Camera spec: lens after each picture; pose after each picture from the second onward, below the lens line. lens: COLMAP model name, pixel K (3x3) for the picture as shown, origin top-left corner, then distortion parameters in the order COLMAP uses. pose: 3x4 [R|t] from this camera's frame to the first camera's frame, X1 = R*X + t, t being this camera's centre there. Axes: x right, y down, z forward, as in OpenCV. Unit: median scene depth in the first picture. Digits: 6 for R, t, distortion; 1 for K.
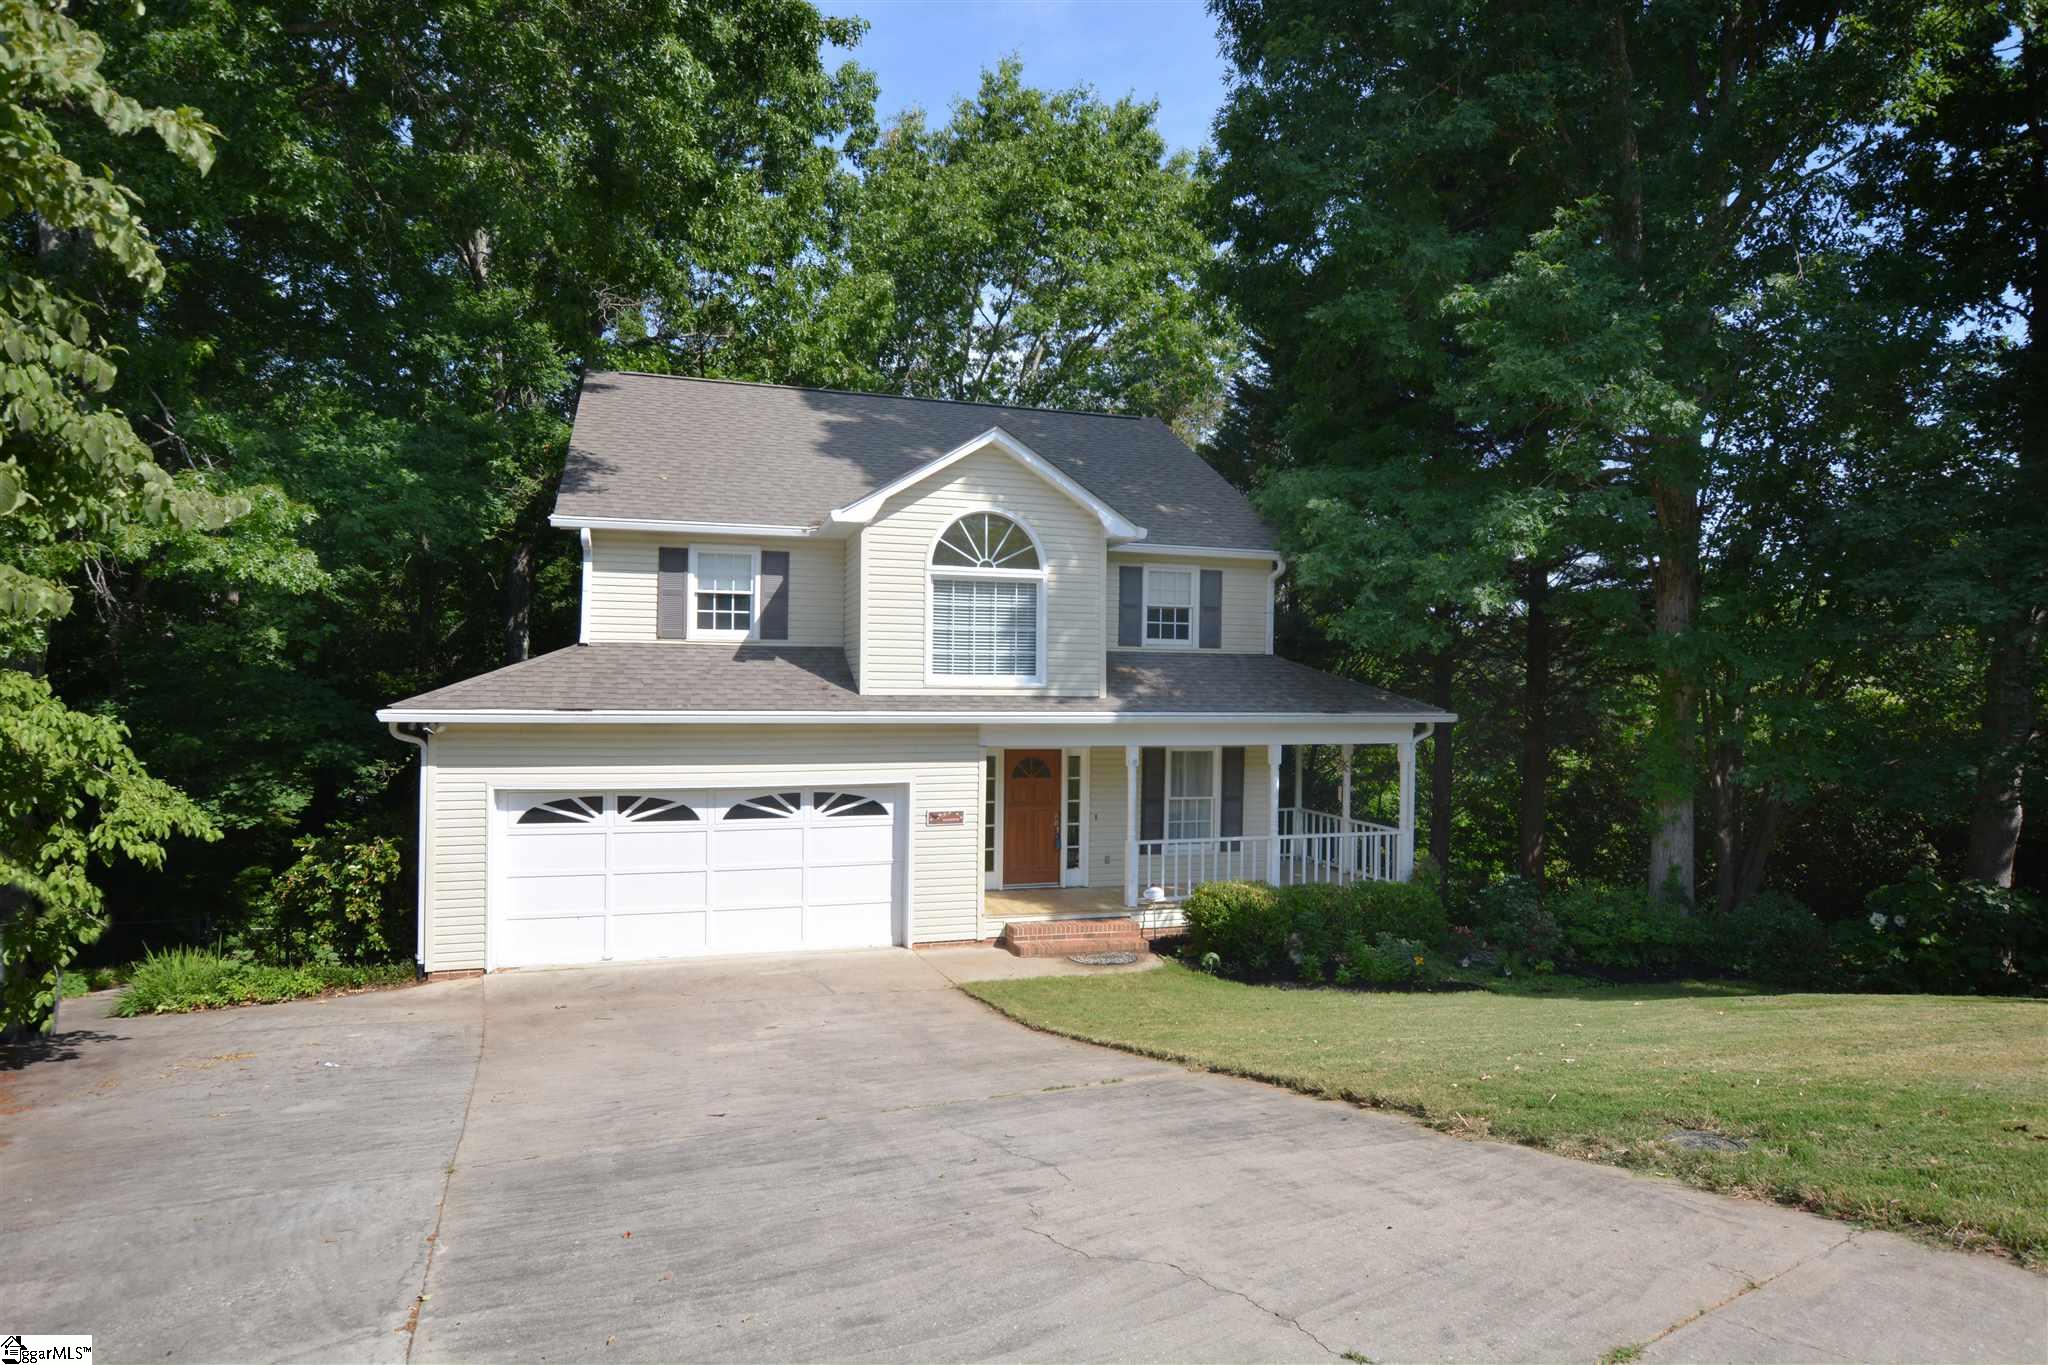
lens RADIAL K [[1126.5, 0, 1020.7], [0, 1126.5, 688.0], [0, 0, 1]] dist [-0.020629, -0.001028]
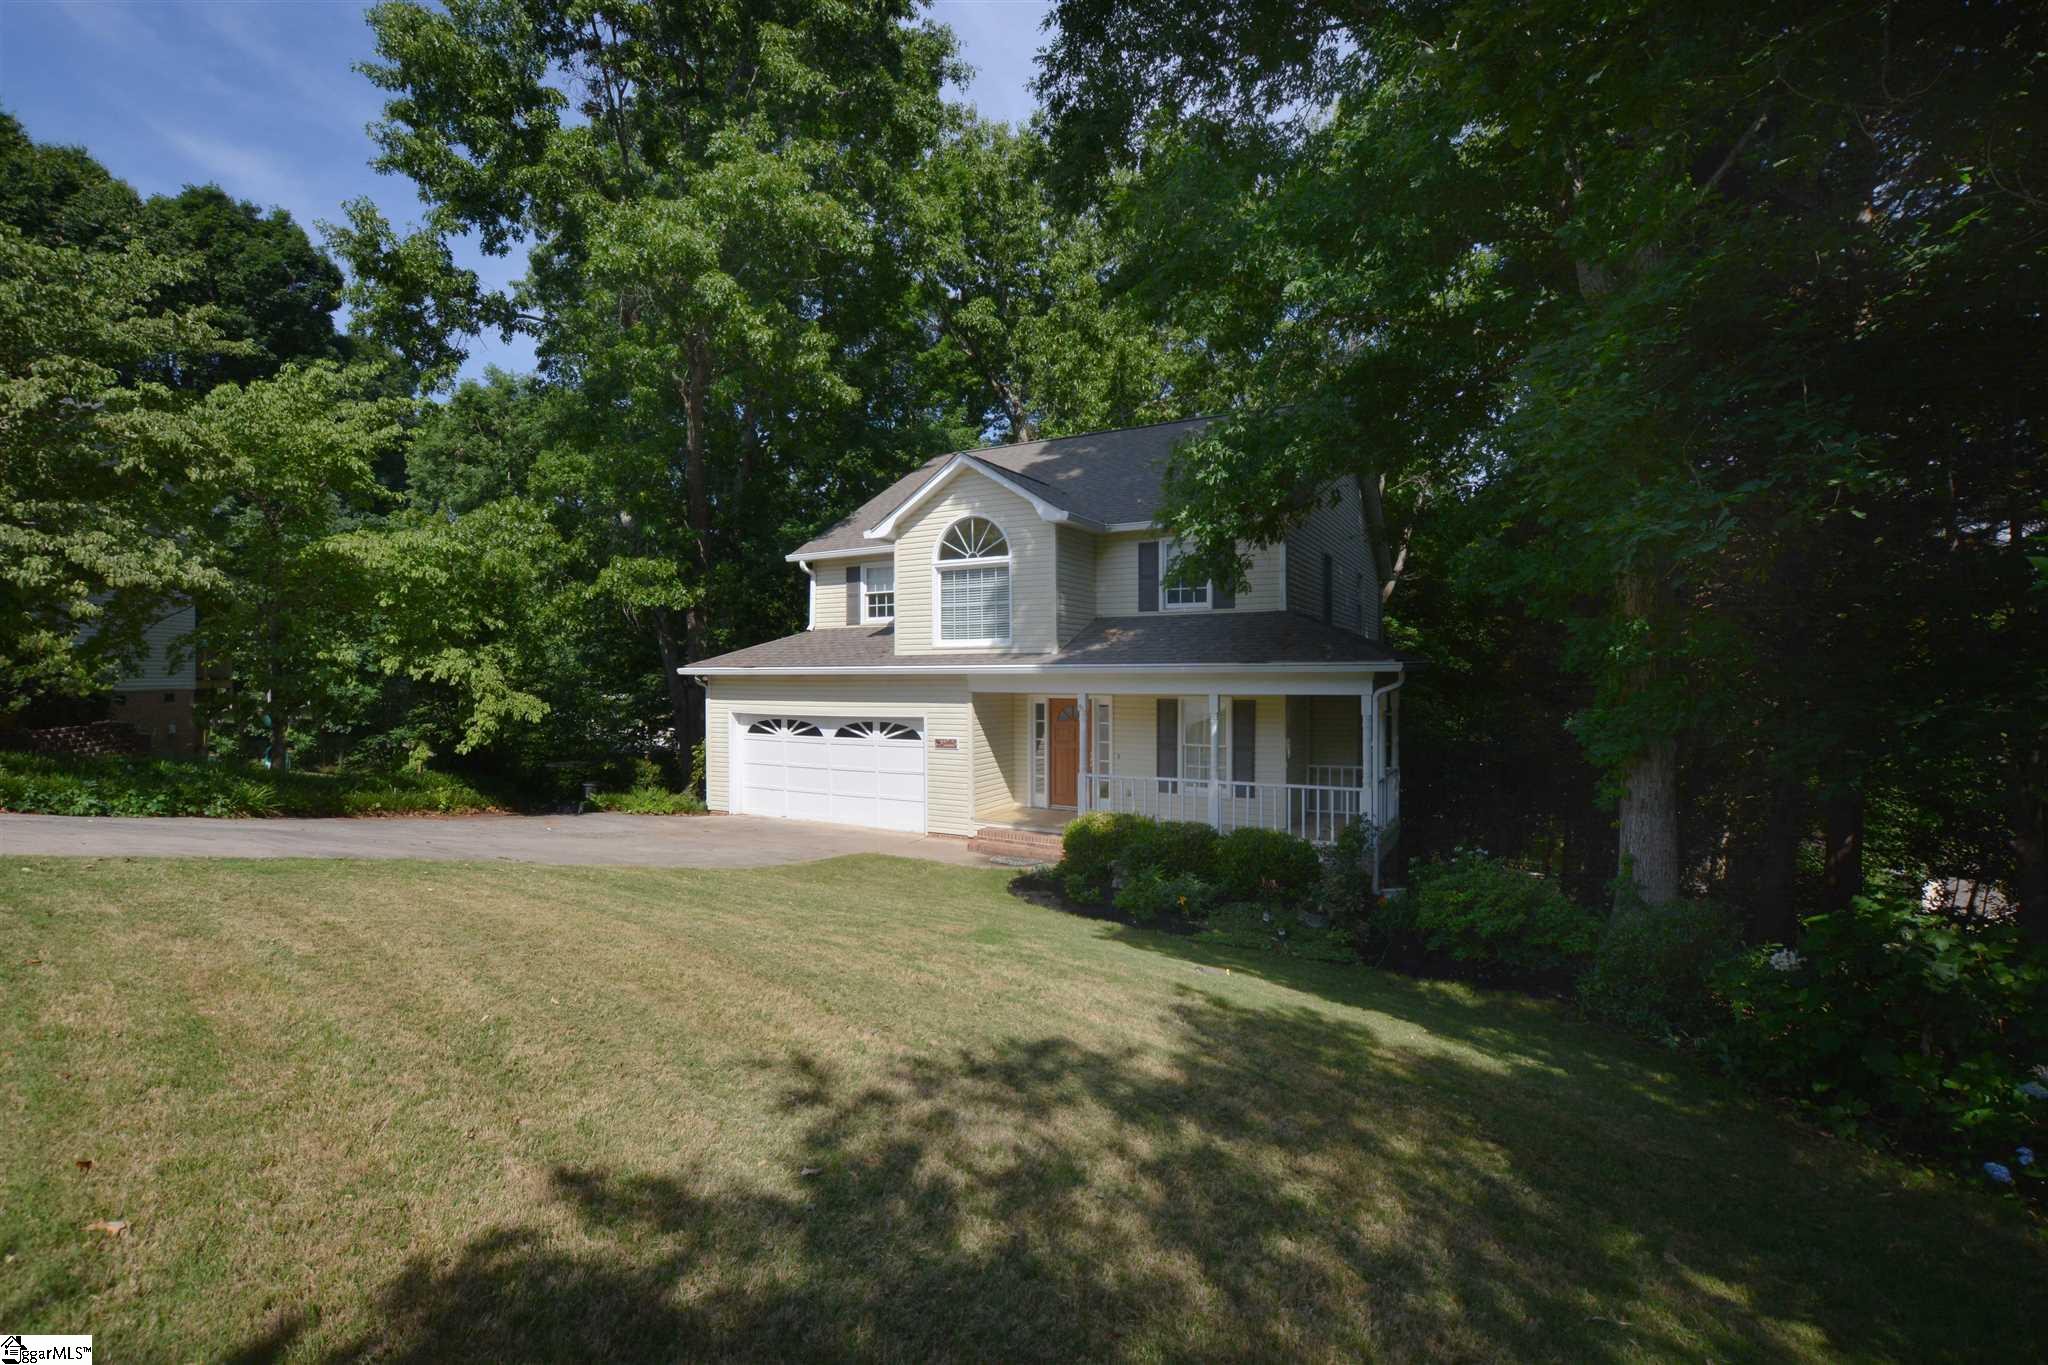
lens RADIAL K [[898.0, 0, 1028.5], [0, 898.0, 674.4], [0, 0, 1]] dist [-0.029172, 0.000960]
pose [[0.687666, -0.013669, -0.725899, 0.790438], [0.008570, 0.999906, -0.010710, 0.043021], [0.725977, 0.001144, 0.687718, 0.315861]]
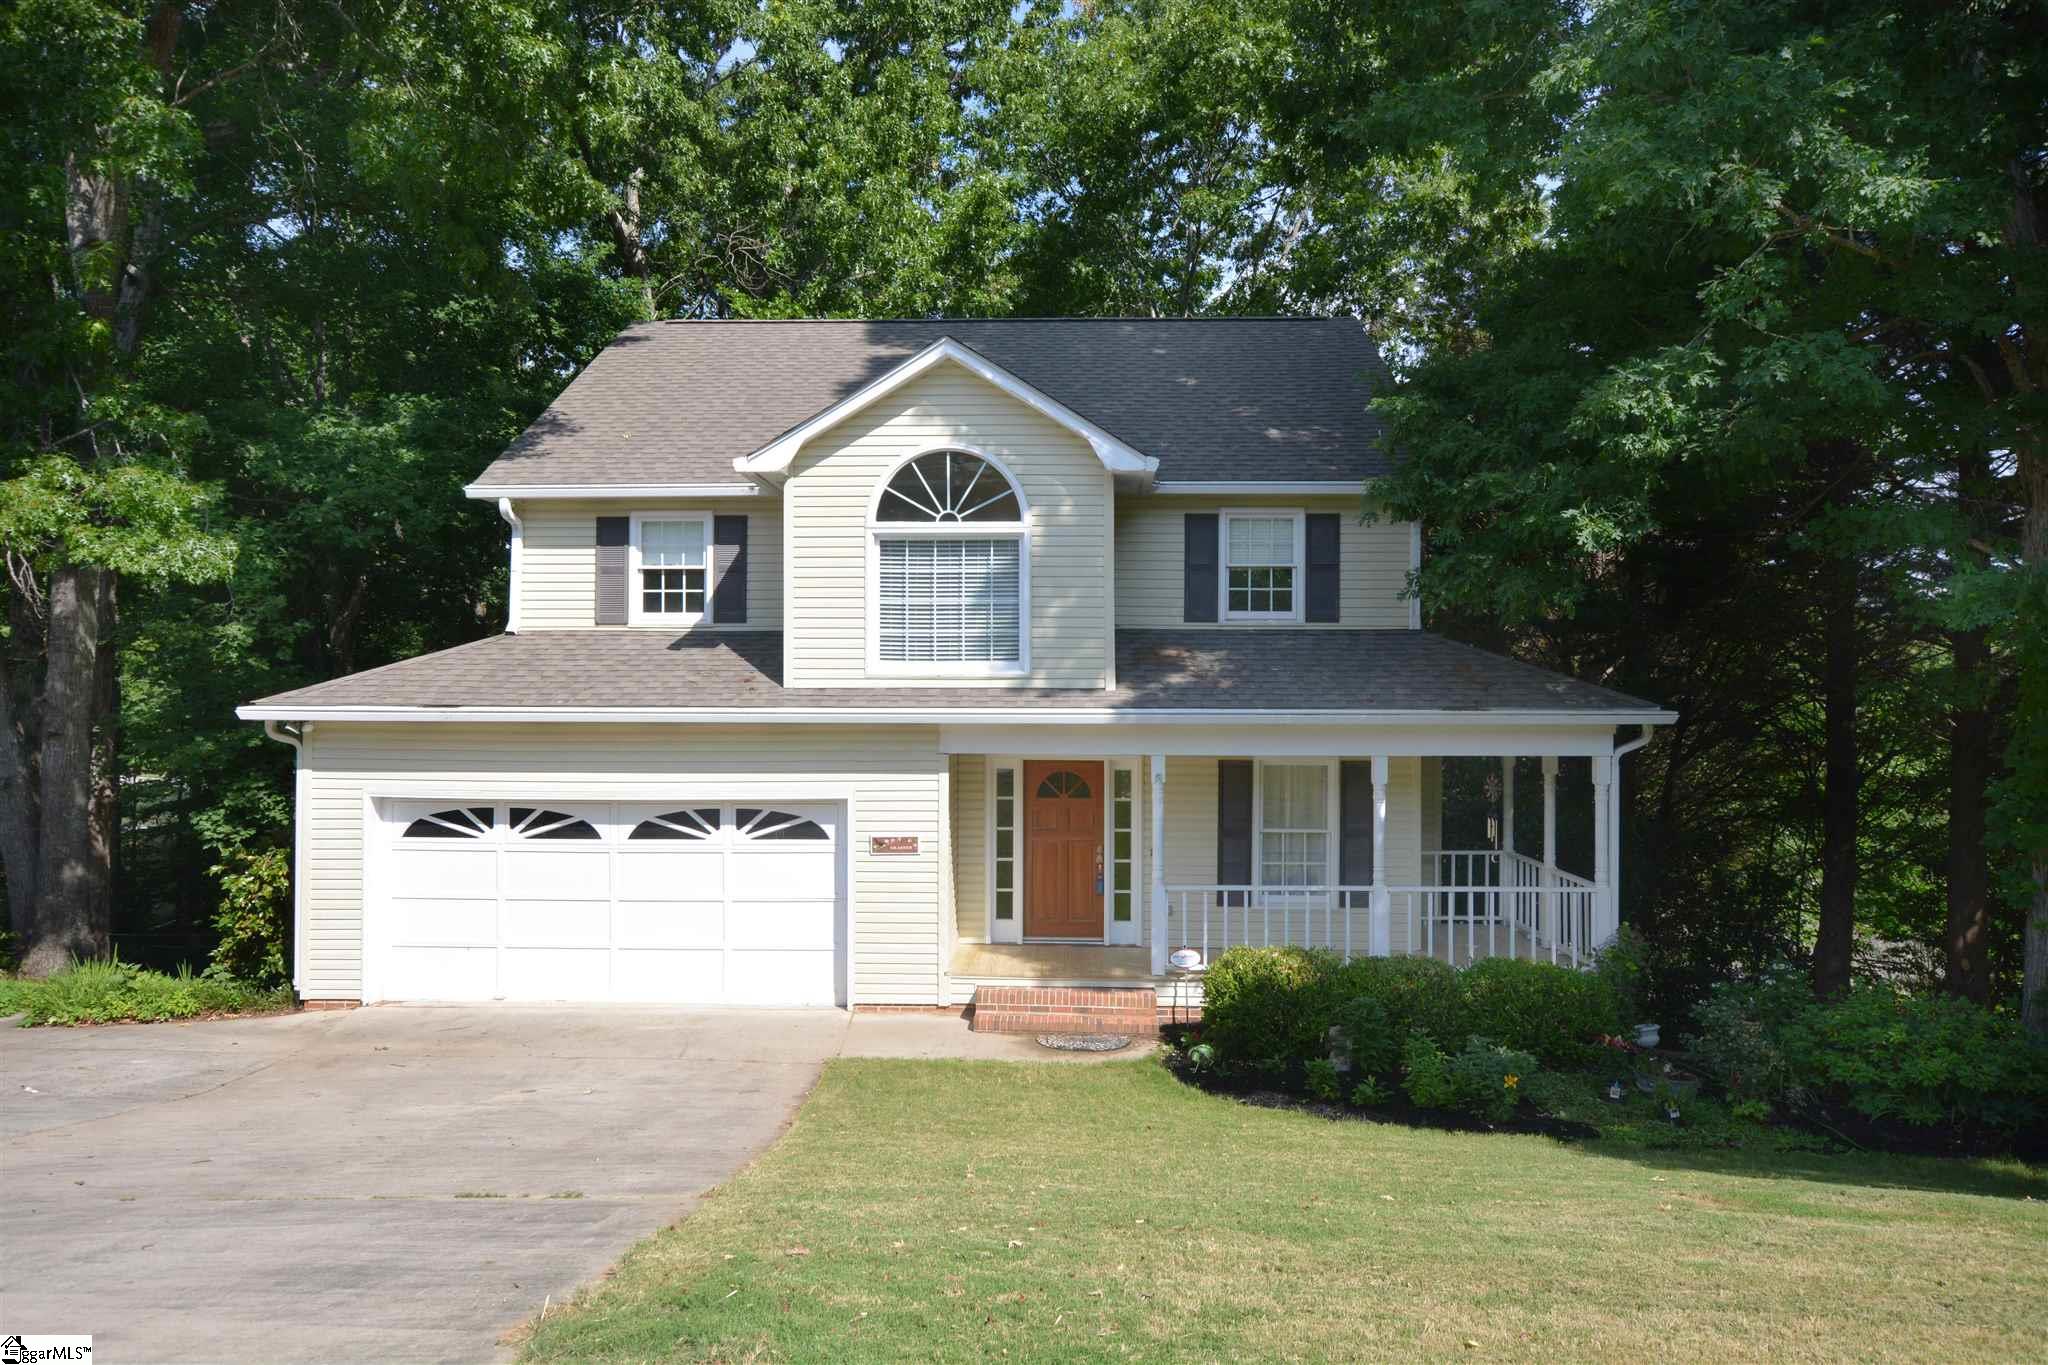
lens RADIAL K [[1375.0, 0, 1023.2], [0, 1375.0, 684.2], [0, 0, 1]] dist [-0.003222, -0.000359]
pose [[0.942521, -0.011373, -0.333952, 0.332094], [0.007275, 0.999882, -0.013520, 0.017395], [0.334067, 0.010313, 0.942493, 0.131816]]
